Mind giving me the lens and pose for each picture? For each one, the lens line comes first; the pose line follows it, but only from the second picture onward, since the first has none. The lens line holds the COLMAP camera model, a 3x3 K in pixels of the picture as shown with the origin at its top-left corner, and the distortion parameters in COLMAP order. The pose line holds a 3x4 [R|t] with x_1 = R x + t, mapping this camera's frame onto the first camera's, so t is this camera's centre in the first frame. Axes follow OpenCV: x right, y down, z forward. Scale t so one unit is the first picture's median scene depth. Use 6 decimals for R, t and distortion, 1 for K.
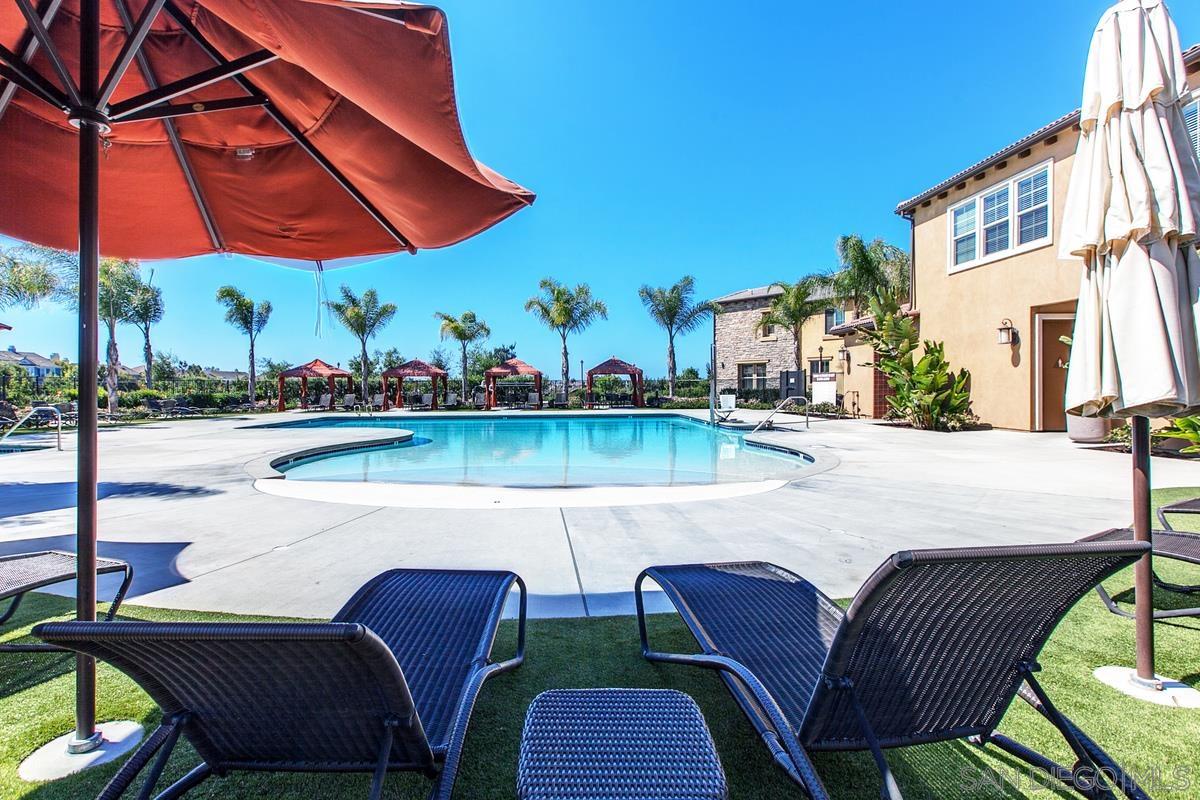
lens RADIAL K [[587.2, 0, 561.0], [0, 587.2, 381.9], [0, 0, 1]] dist [0.000683, 0.000026]
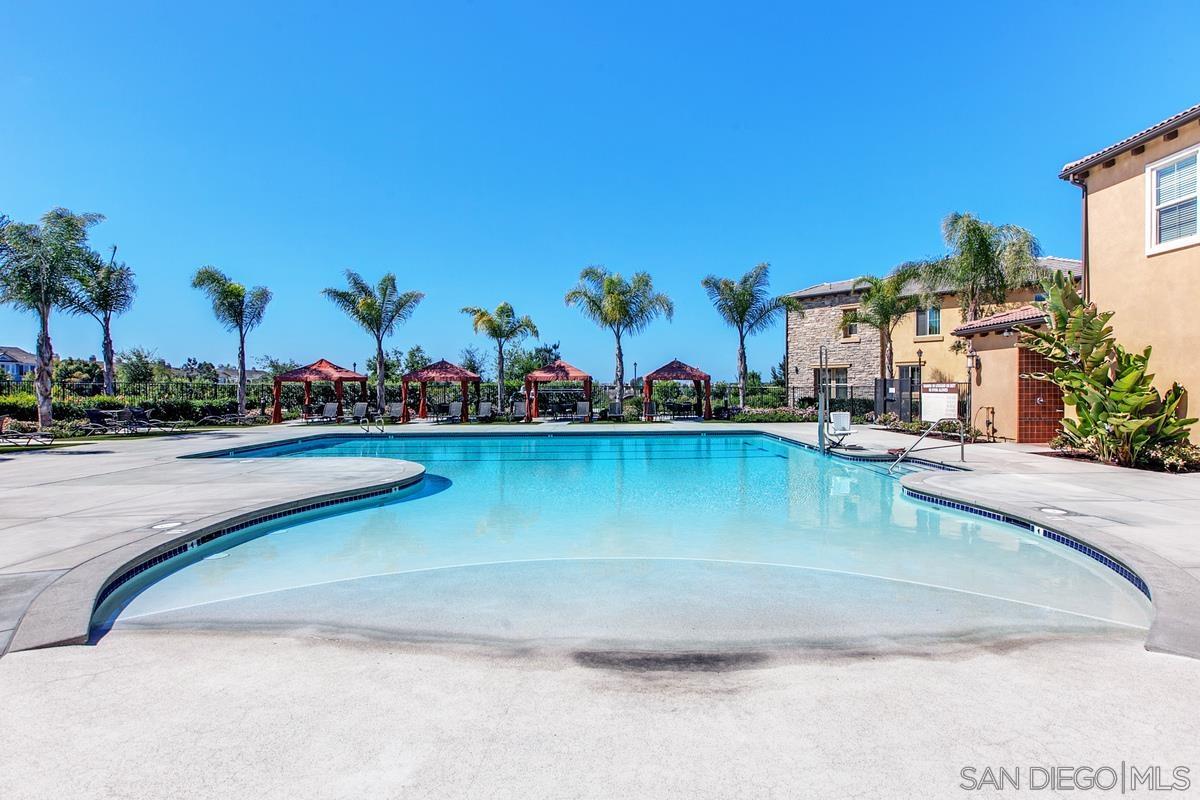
lens RADIAL K [[600.9, 0, 620.0], [0, 600.9, 423.8], [0, 0, 1]] dist [-0.001333, 0.000030]
pose [[0.999534, 0.006001, 0.029915, -0.018626], [-0.008043, 0.997612, 0.068600, -0.009190], [-0.029432, -0.068809, 0.997196, 0.132664]]
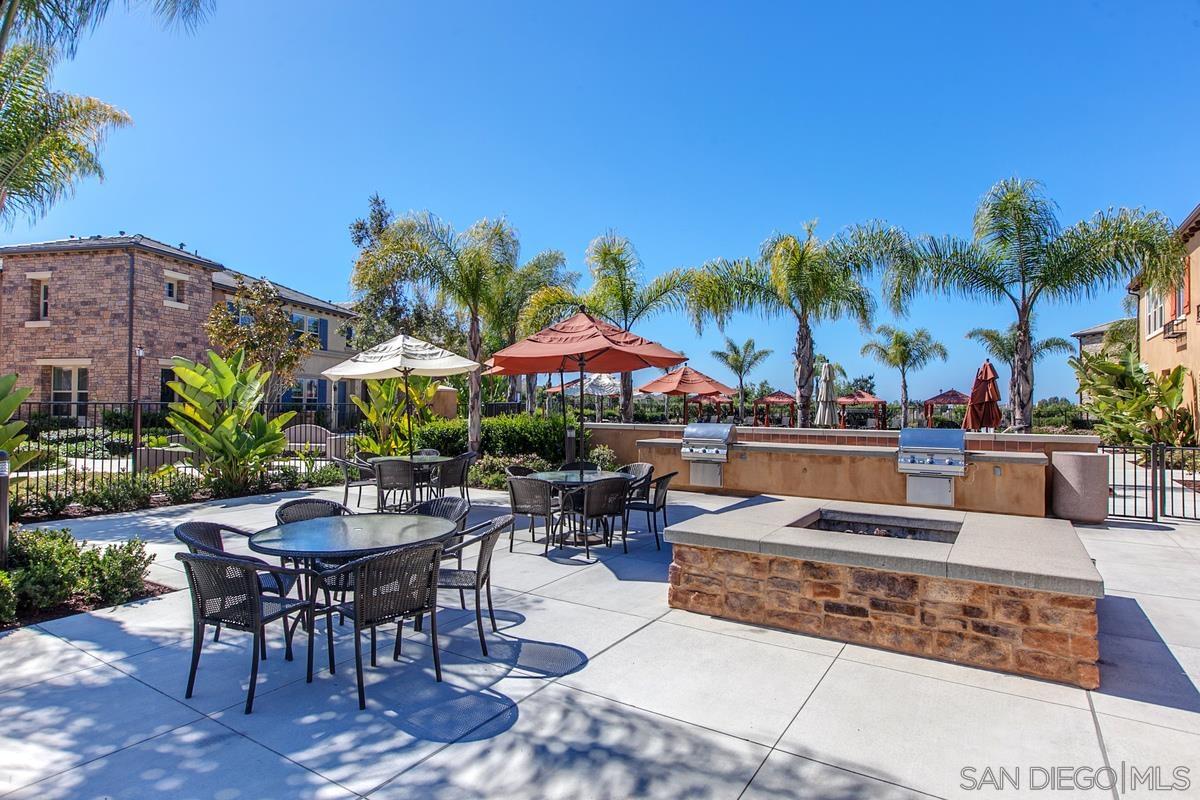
lens RADIAL K [[637.9, 0, 600.0], [0, 637.9, 400.0], [0, 0, 1]] dist [0.032221, 0.000098]
pose [[0.848222, 0.013020, -0.529480, 0.172115], [-0.014815, 0.999890, 0.000854, -0.012737], [0.529433, 0.007120, 0.848322, -0.432163]]
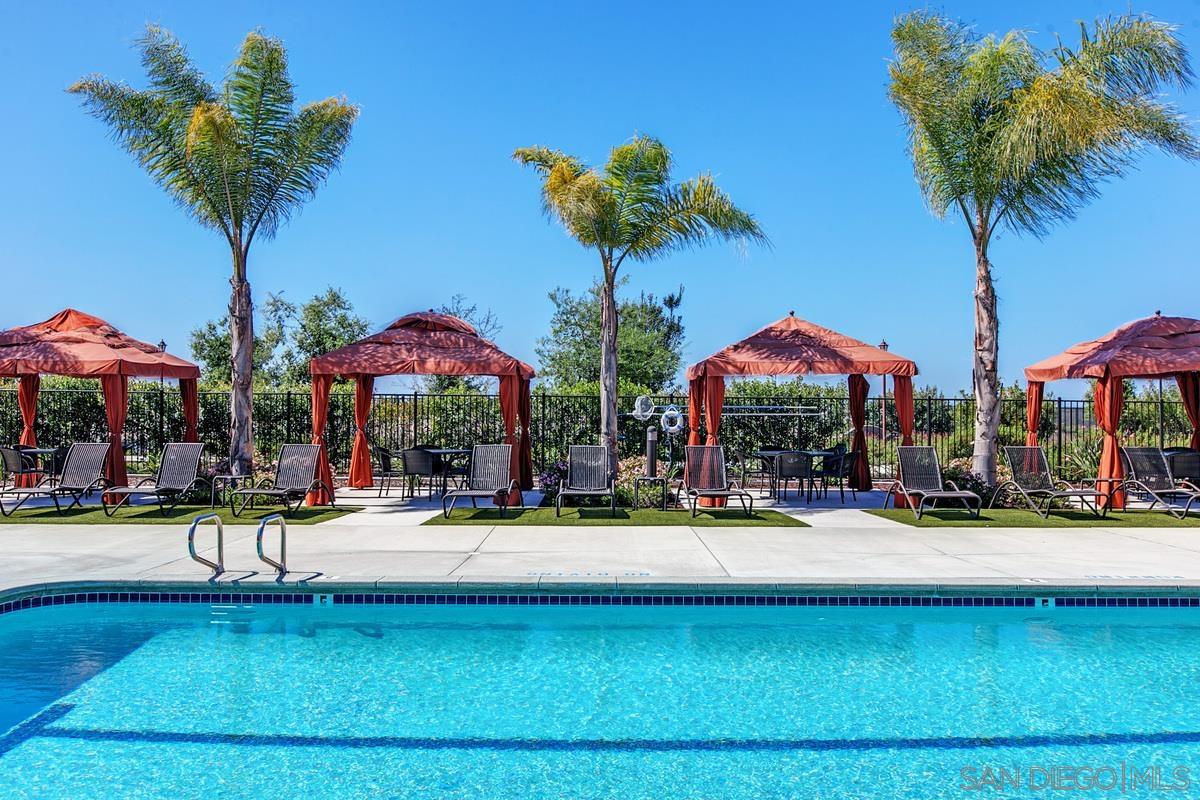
lens RADIAL K [[1049.7, 0, 600.0], [0, 1049.7, 400.0], [0, 0, 1]] dist [-0.005062, -0.003726]
pose [[0.999829, 0.013394, 0.012759, -0.176971], [-0.013332, 0.999899, -0.004930, 0.002373], [-0.012823, 0.004759, 0.999906, 0.519886]]
